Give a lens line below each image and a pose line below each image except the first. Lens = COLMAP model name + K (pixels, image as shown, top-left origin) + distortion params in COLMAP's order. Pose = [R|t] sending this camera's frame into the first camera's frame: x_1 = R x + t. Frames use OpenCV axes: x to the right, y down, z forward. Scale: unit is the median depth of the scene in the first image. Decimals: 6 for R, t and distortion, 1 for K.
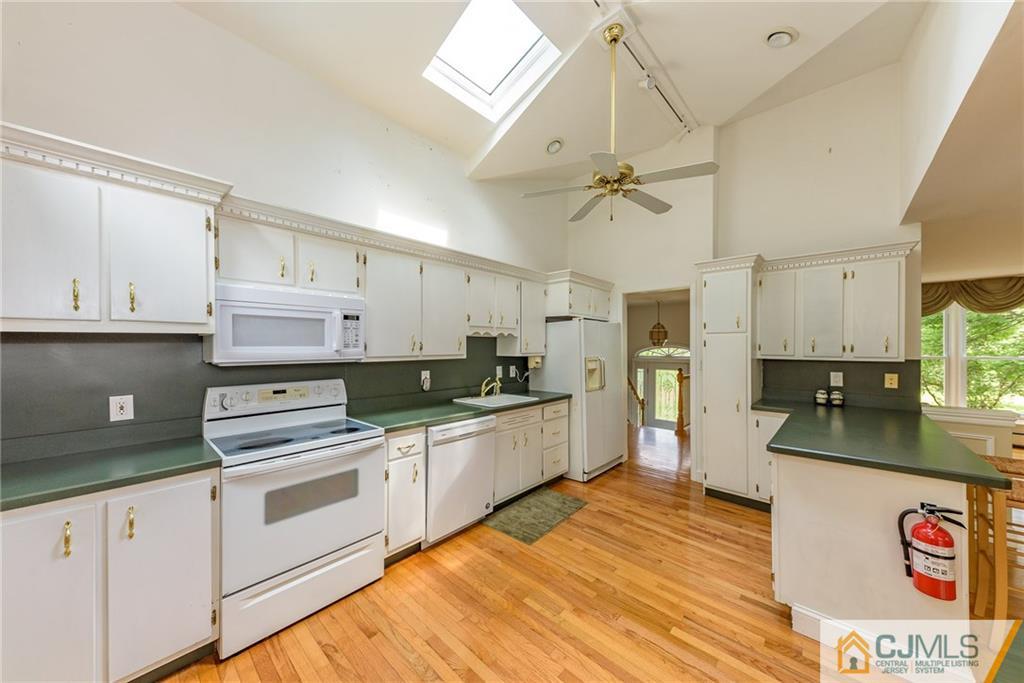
lens RADIAL K [[353.2, 0, 521.7], [0, 353.2, 348.5], [0, 0, 1]] dist [-0.001542, -0.001172]
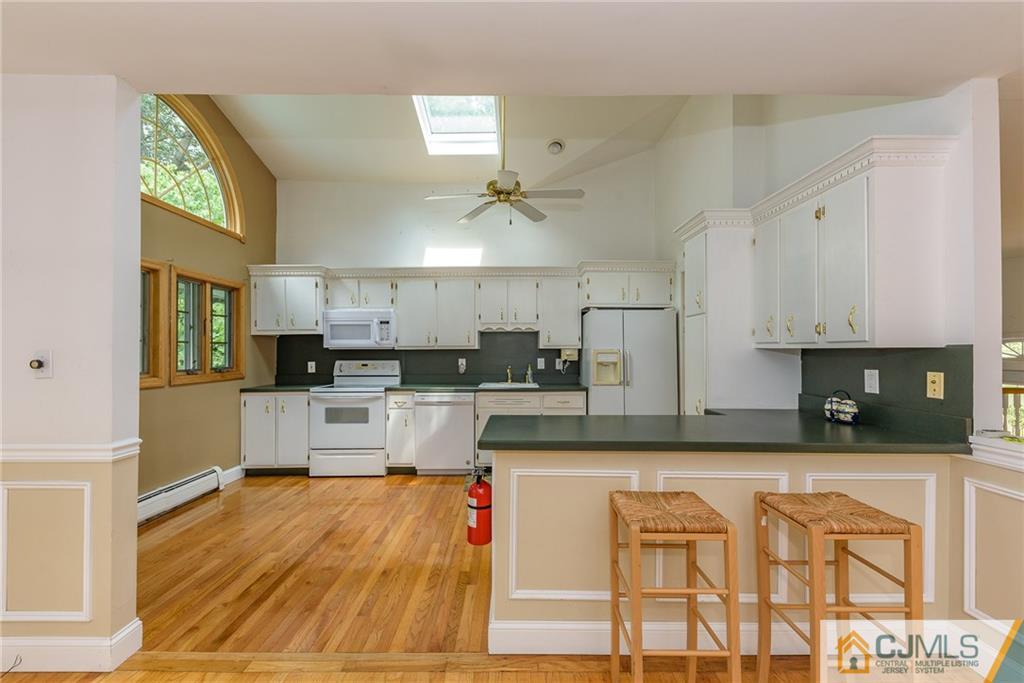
lens RADIAL K [[425.3, 0, 501.1], [0, 425.3, 347.9], [0, 0, 1]] dist [0.004329, -0.003195]
pose [[0.651947, -0.007643, -0.758226, 1.348484], [-0.001435, 0.999935, -0.011314, 0.052987], [0.758263, 0.008464, 0.651894, 0.091272]]
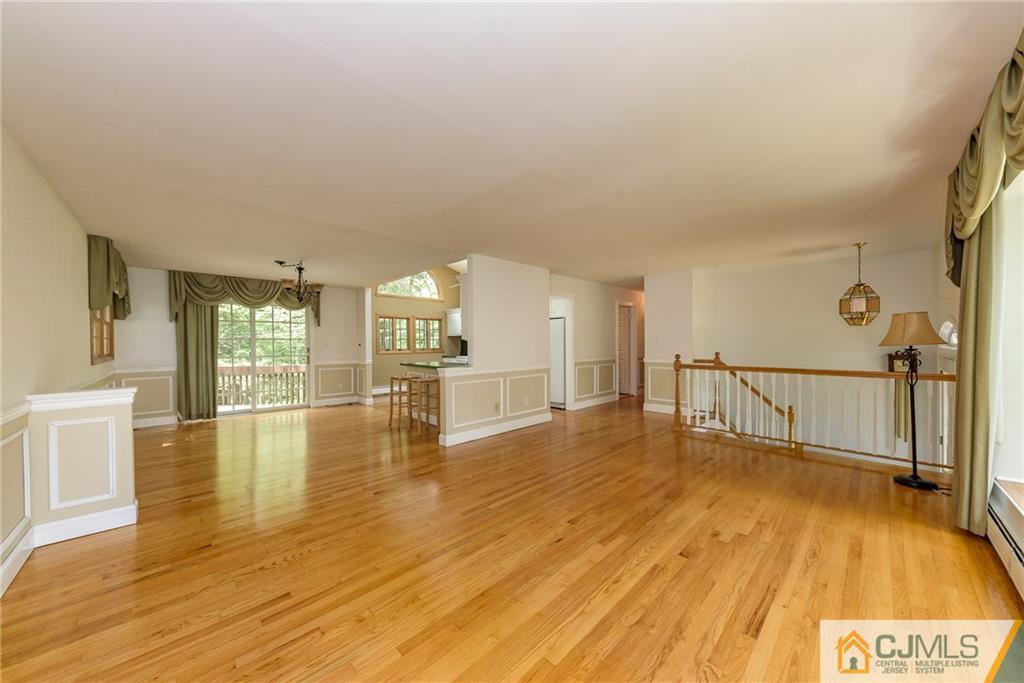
lens RADIAL K [[353.2, 0, 497.0], [0, 353.2, 343.9], [0, 0, 1]] dist [-0.001542, -0.001172]
pose [[-0.102829, -0.001410, -0.994698, 3.291031], [0.004797, 0.999987, -0.001913, 0.078238], [0.994688, -0.004969, -0.102820, 1.500667]]
